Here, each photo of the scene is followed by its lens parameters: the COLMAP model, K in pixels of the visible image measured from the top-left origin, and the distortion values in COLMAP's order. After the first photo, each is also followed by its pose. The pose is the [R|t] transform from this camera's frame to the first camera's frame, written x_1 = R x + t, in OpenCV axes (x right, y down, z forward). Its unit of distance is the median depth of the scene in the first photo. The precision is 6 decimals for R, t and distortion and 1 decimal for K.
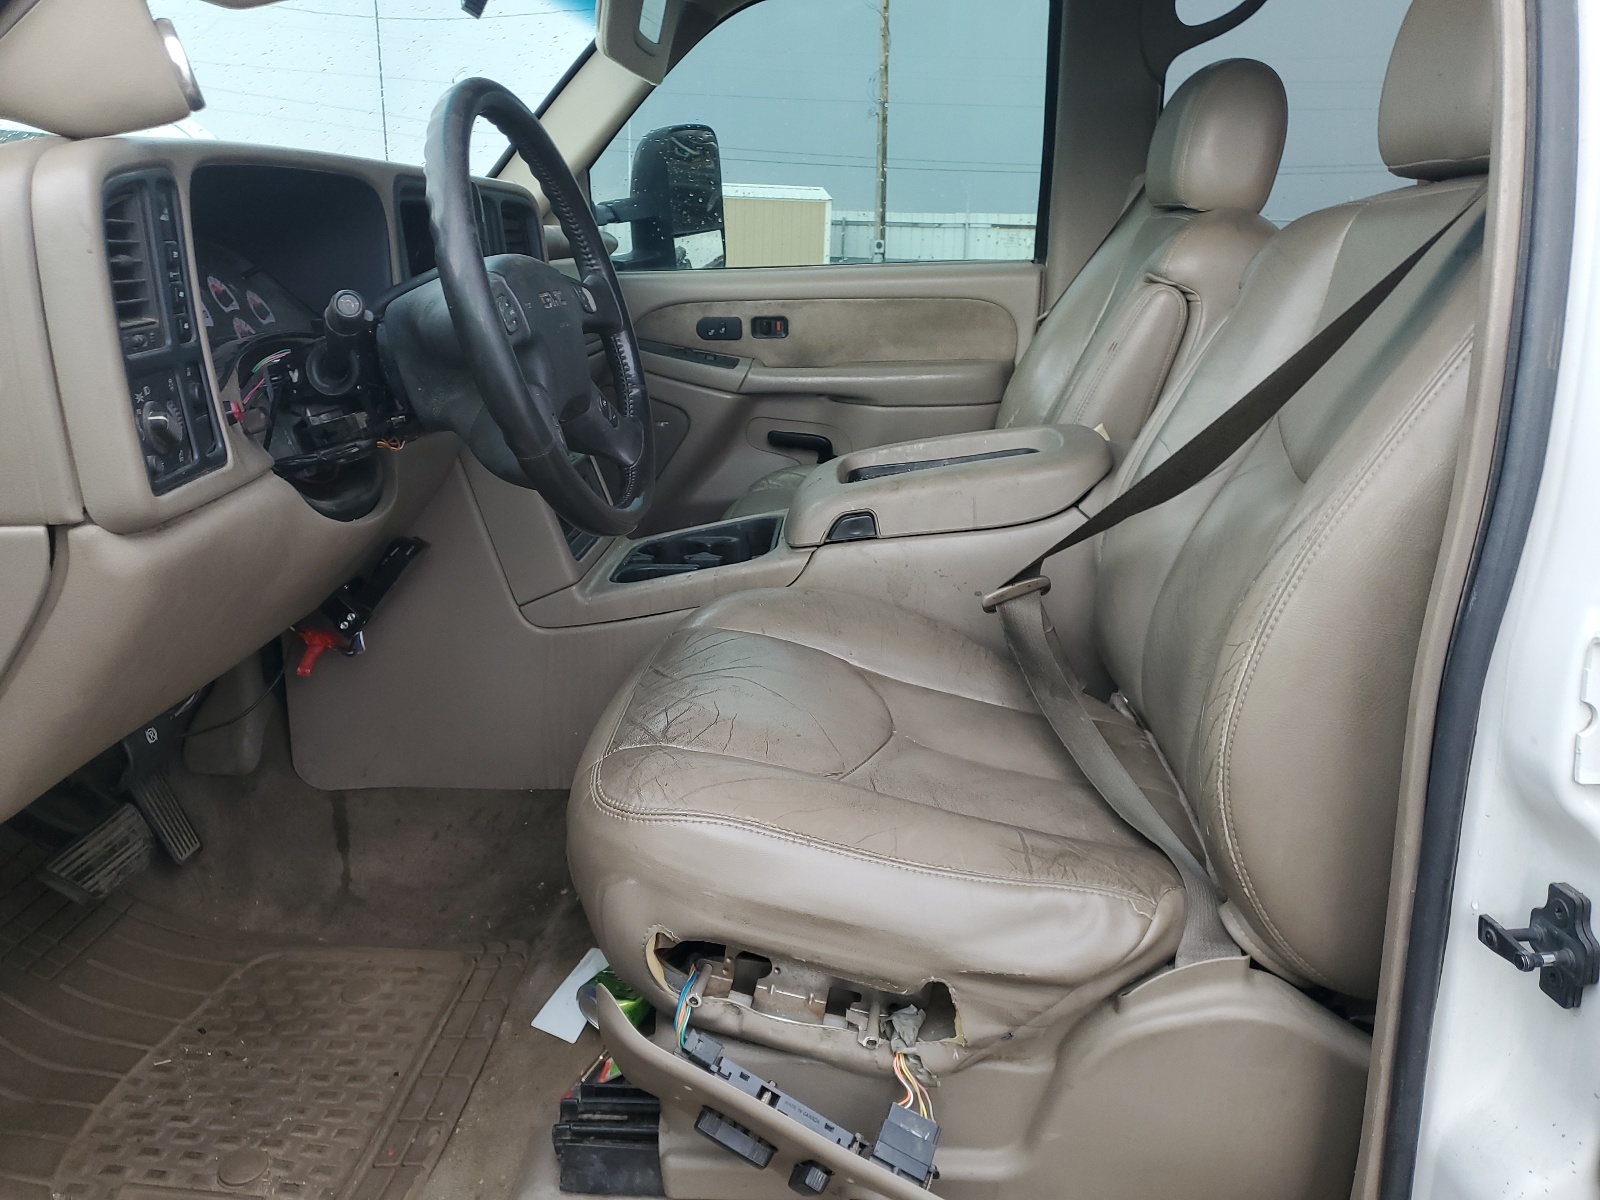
lens RADIAL K [[1212.3, 0, 799.4], [0, 1212.3, 675.3], [0, 0, 1]] dist [0.011026, -0.001084]
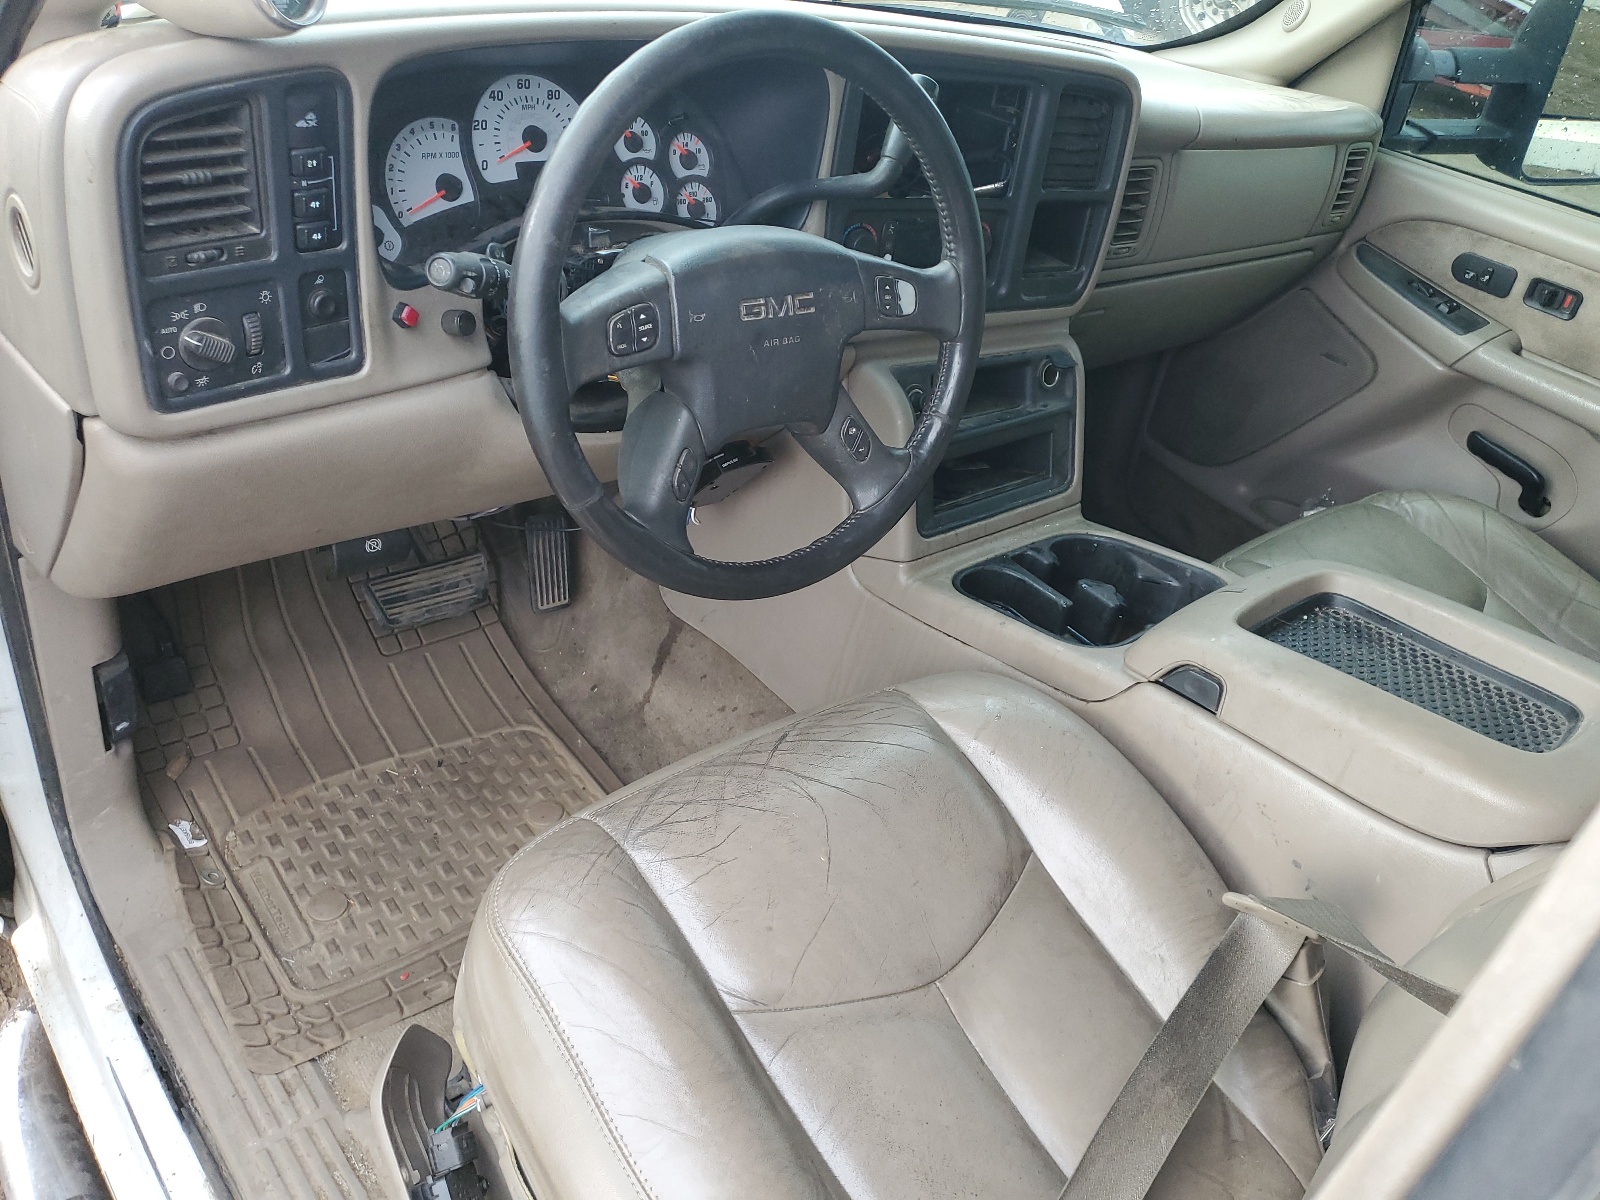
lens RADIAL K [[1212.3, 0, 799.4], [0, 1212.3, 675.3], [0, 0, 1]] dist [0.011026, -0.001084]
pose [[0.684352, 0.532995, -0.497572, 0.242070], [-0.405193, 0.845323, 0.348207, -0.285378], [0.606202, -0.036683, 0.794464, 0.274914]]
